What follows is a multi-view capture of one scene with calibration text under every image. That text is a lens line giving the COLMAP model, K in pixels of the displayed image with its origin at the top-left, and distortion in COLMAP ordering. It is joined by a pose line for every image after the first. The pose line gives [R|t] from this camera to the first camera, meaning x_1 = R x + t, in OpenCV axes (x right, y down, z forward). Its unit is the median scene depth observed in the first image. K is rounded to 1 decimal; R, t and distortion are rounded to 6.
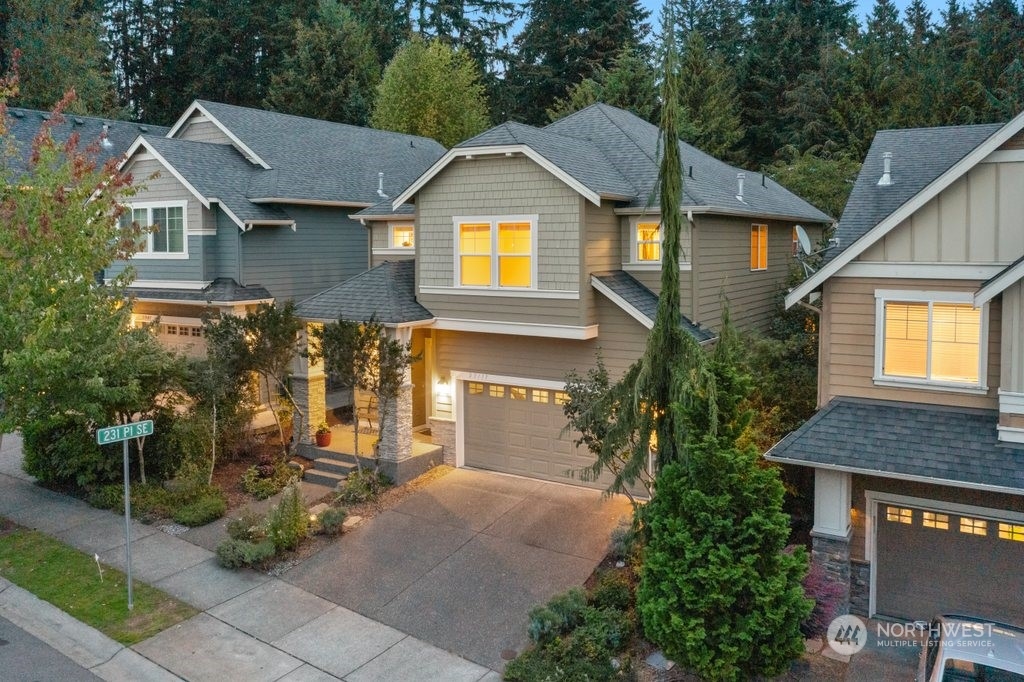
lens RADIAL K [[838.4, 0, 517.9], [0, 838.4, 281.3], [0, 0, 1]] dist [-0.003445, -0.010326]
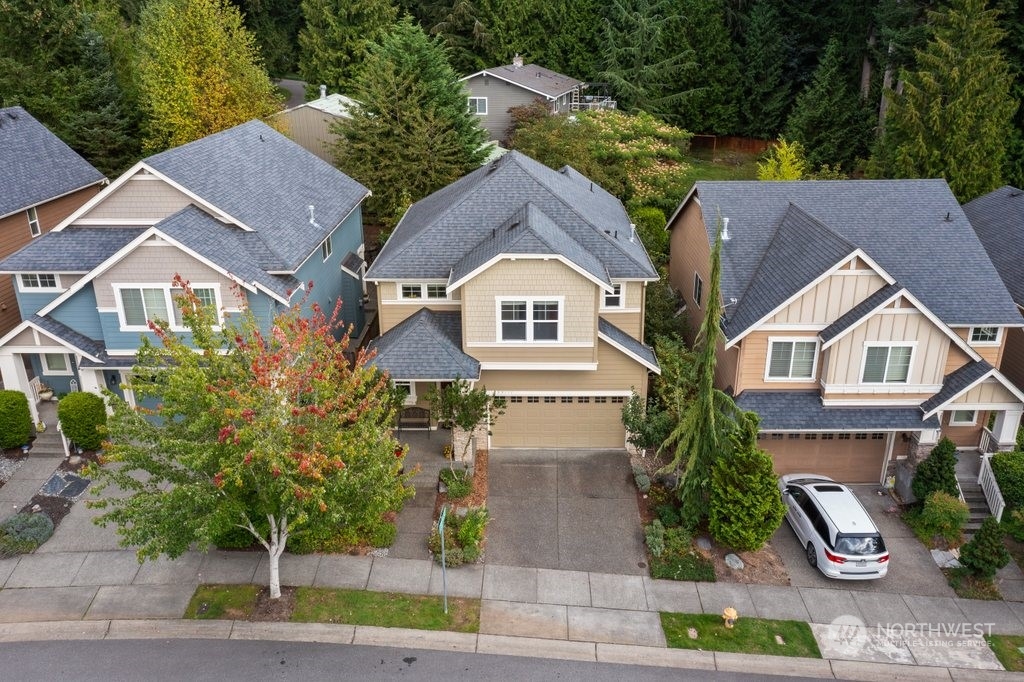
lens RADIAL K [[840.5, 0, 526.4], [0, 840.5, 343.6], [0, 0, 1]] dist [0.073879, -0.001517]
pose [[0.853004, -0.189750, 0.486188, -0.794677], [0.024902, 0.945302, 0.325244, -0.496449], [-0.521310, -0.265327, 0.811072, -0.227193]]
